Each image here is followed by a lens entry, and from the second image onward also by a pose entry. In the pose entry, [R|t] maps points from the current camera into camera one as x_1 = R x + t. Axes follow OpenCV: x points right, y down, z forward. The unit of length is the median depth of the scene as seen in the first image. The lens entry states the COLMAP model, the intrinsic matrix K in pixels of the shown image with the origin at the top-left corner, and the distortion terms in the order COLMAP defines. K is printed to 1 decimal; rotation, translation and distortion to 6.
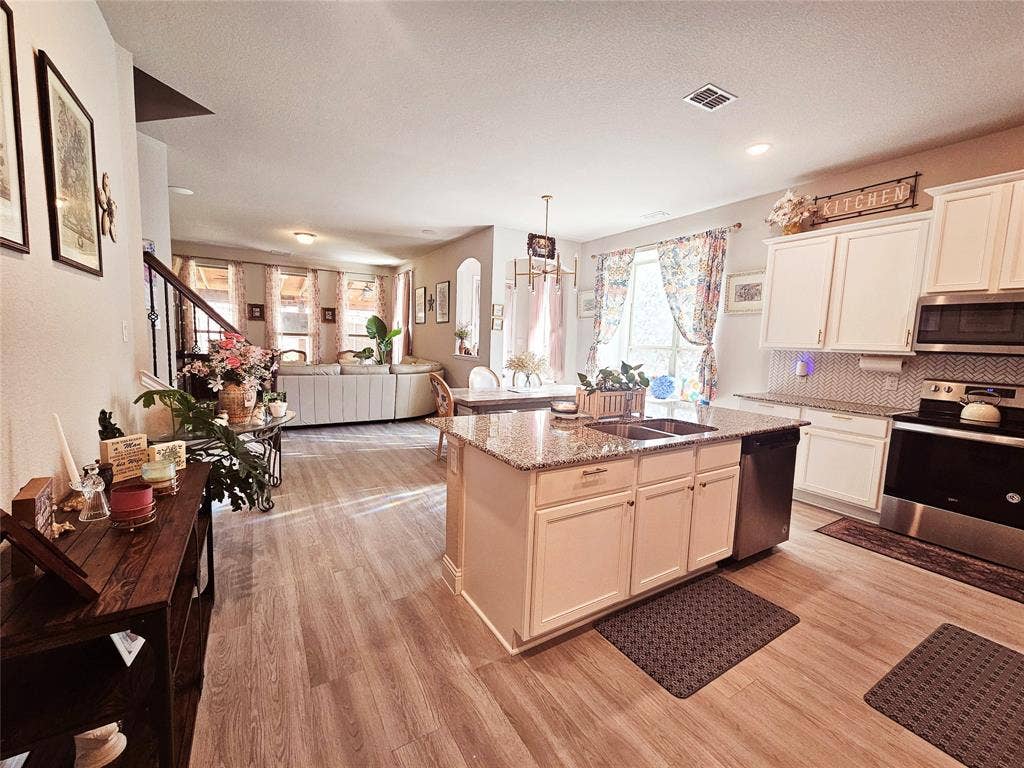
lens RADIAL K [[423.4, 0, 512.0], [0, 423.4, 384.0], [0, 0, 1]] dist [-0.000223, 0.000037]
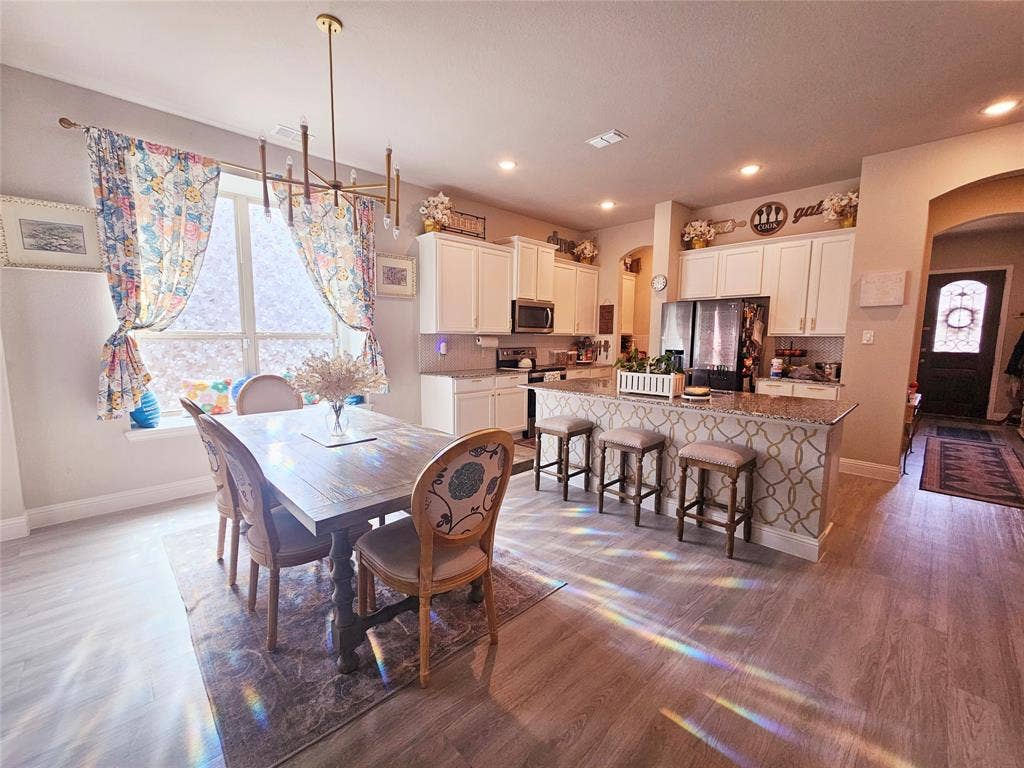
lens RADIAL K [[423.4, 0, 512.0], [0, 423.4, 384.0], [0, 0, 1]] dist [-0.000223, 0.000037]
pose [[-0.211685, -0.138593, 0.967461, -0.480015], [0.088101, 0.983158, 0.160119, -0.101269], [-0.973359, 0.119129, -0.195910, 0.940584]]
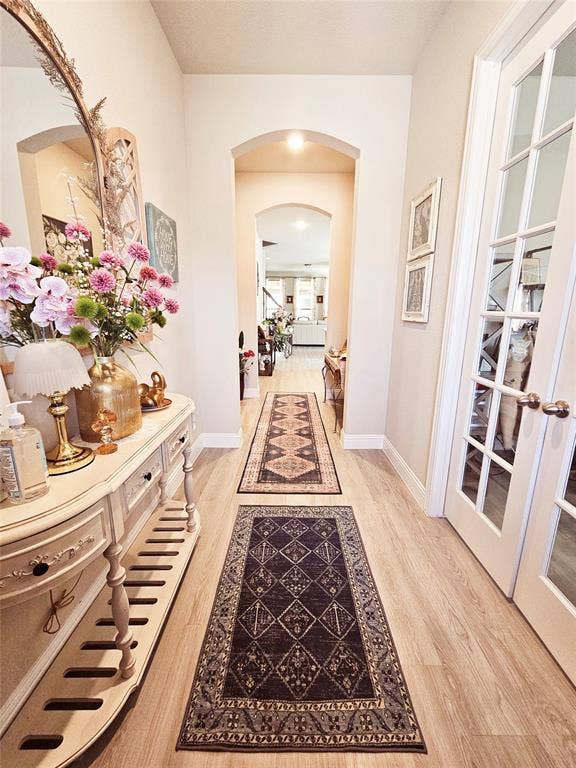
lens RADIAL K [[317.5, 0, 288.0], [0, 317.5, 384.0], [0, 0, 1]] dist [-0.000223, 0.000037]
pose [[0.848229, 0.098044, -0.520475, 0.361253], [-0.039646, 0.991713, 0.122202, 0.082110], [0.528143, -0.083021, 0.845087, -0.544293]]
